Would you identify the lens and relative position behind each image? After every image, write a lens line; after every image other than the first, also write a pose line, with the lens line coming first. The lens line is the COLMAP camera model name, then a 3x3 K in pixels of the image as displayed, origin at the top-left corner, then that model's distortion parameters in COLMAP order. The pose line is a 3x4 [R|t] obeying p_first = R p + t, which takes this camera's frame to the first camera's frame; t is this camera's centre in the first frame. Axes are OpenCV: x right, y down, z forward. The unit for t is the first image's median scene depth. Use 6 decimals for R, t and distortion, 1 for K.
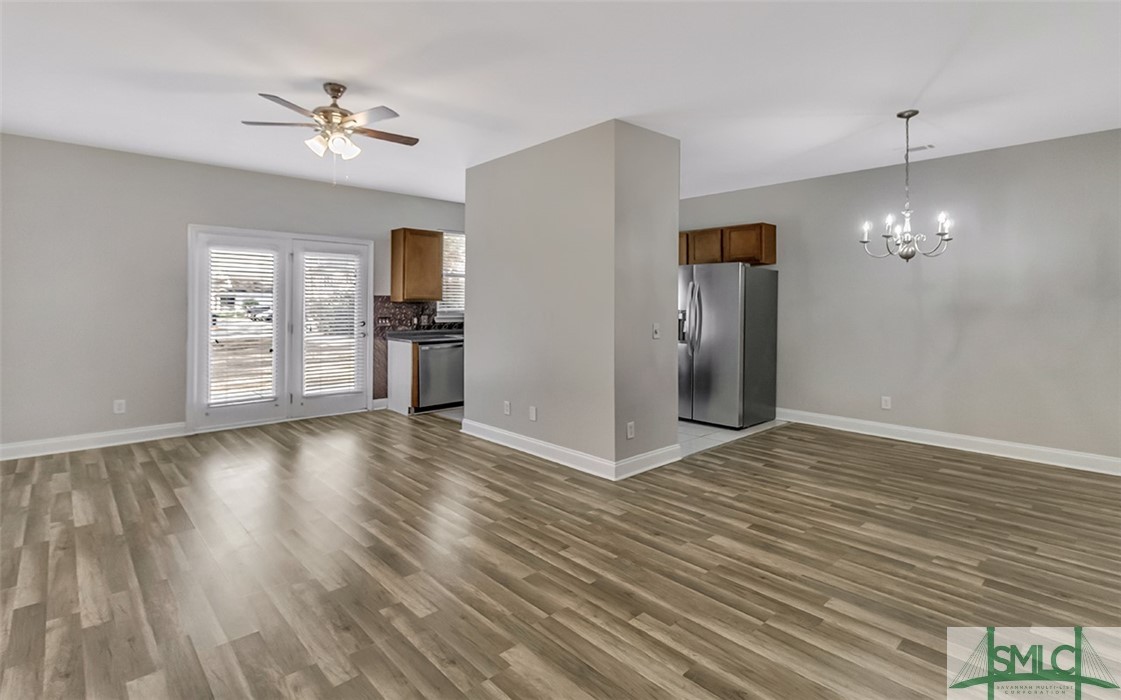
lens RADIAL K [[542.5, 0, 568.1], [0, 542.5, 332.8], [0, 0, 1]] dist [-0.000398, 0.000210]
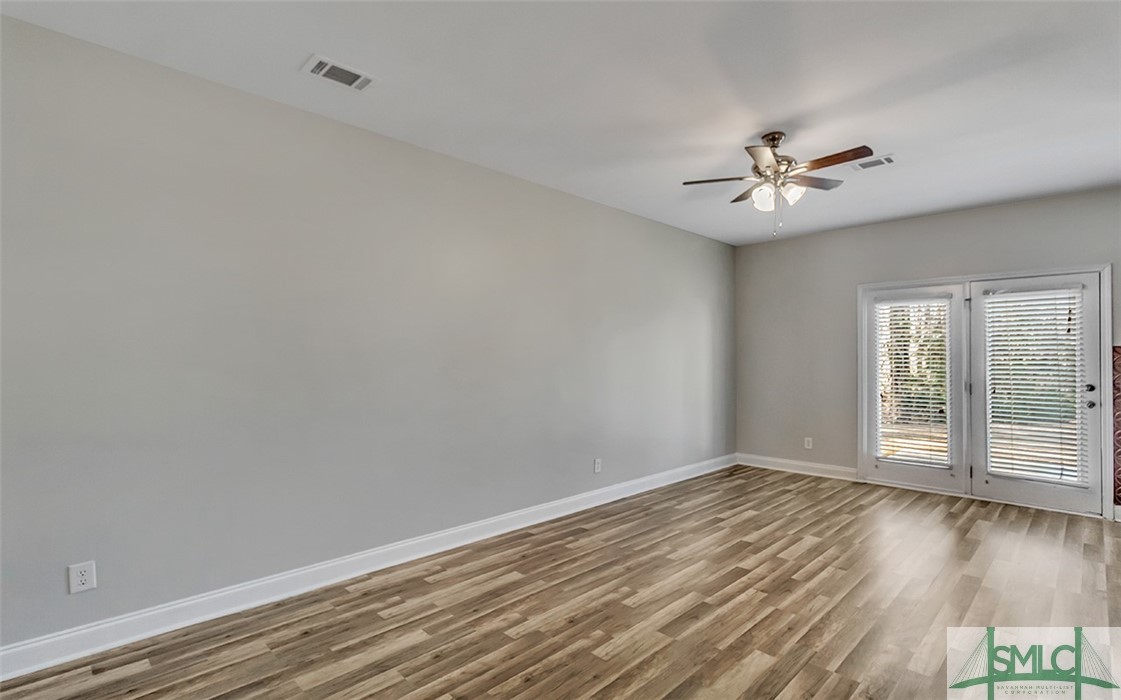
lens RADIAL K [[529.2, 0, 560.3], [0, 529.2, 370.5], [0, 0, 1]] dist [0.000742, 0.000306]
pose [[0.027701, 0.020758, -0.999401, 0.312948], [-0.054199, 0.998345, 0.019233, -0.017588], [0.998146, 0.053634, 0.028781, 0.366976]]
